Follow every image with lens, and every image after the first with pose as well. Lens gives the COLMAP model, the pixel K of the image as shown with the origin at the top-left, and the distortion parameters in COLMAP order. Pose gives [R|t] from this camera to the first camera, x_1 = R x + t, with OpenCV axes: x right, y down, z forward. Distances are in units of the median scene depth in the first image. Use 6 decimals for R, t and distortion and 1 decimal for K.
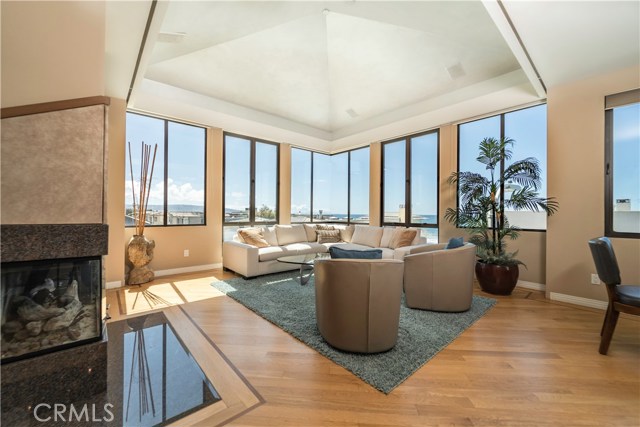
lens RADIAL K [[254.7, 0, 319.9], [0, 254.7, 213.1], [0, 0, 1]] dist [-0.001199, -0.000321]
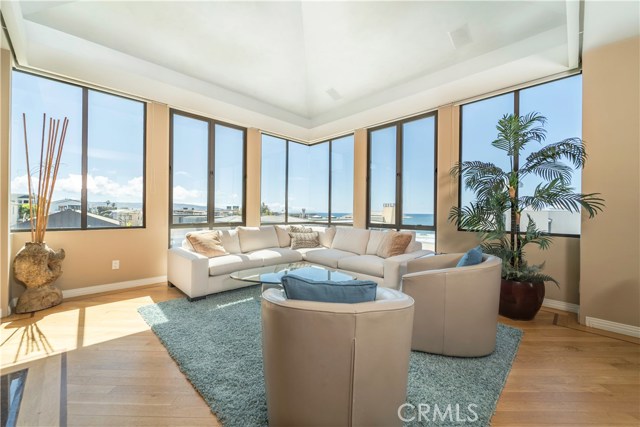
lens RADIAL K [[254.7, 0, 319.9], [0, 254.7, 213.1], [0, 0, 1]] dist [-0.001199, -0.000321]
pose [[0.998050, 0.002424, 0.062370, 0.039129], [-0.002761, 0.999982, 0.005305, -0.002750], [-0.062357, -0.005467, 0.998039, 0.207033]]
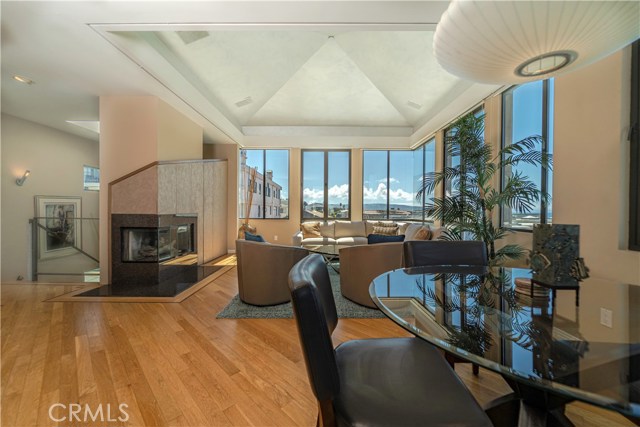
lens RADIAL K [[254.7, 0, 319.9], [0, 254.7, 213.1], [0, 0, 1]] dist [-0.001199, -0.000321]
pose [[0.753791, 0.005133, -0.657095, 0.643380], [-0.000532, 0.999974, 0.007201, 0.004252], [0.657114, -0.005078, 0.753774, 0.067512]]
